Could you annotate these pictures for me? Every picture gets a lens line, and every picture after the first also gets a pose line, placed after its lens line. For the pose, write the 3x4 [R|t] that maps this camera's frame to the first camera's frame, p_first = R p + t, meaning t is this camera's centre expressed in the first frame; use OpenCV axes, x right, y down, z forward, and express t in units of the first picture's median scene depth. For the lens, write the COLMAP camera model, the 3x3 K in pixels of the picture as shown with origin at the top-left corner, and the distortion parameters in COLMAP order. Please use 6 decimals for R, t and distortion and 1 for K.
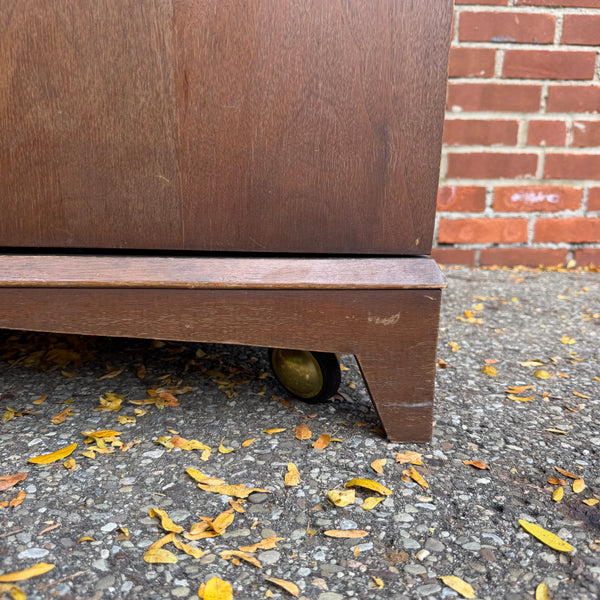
lens RADIAL K [[577.0, 0, 306.4], [0, 577.0, 305.3], [0, 0, 1]] dist [-0.025818, 0.000000]
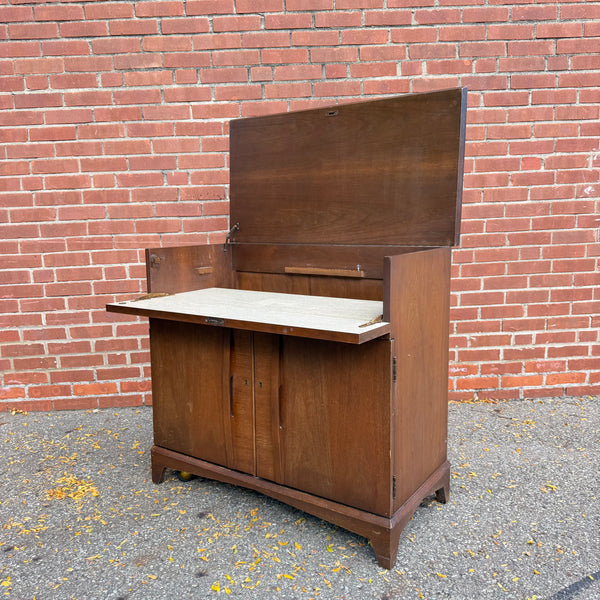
lens RADIAL K [[577.0, 0, 297.5], [0, 577.0, 288.3], [0, 0, 1]] dist [-0.025818, 0.000000]
pose [[0.998336, -0.038627, -0.042805, -0.311639], [0.034670, 0.995372, -0.089622, -1.054290], [0.046068, 0.087989, 0.995056, -4.020799]]
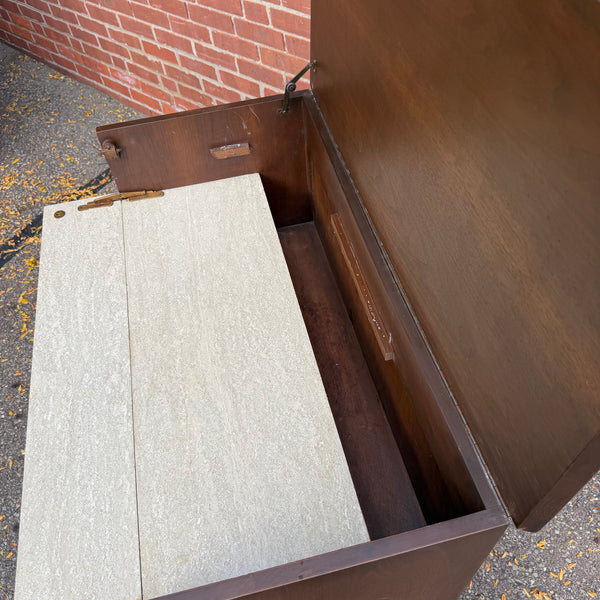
lens RADIAL K [[577.0, 0, 295.9], [0, 577.0, 304.9], [0, 0, 1]] dist [-0.025818, 0.000000]
pose [[0.703835, 0.501295, -0.503309, 0.779471], [-0.070155, 0.754112, 0.652988, -3.112830], [0.706891, -0.424286, 0.565938, -0.556892]]
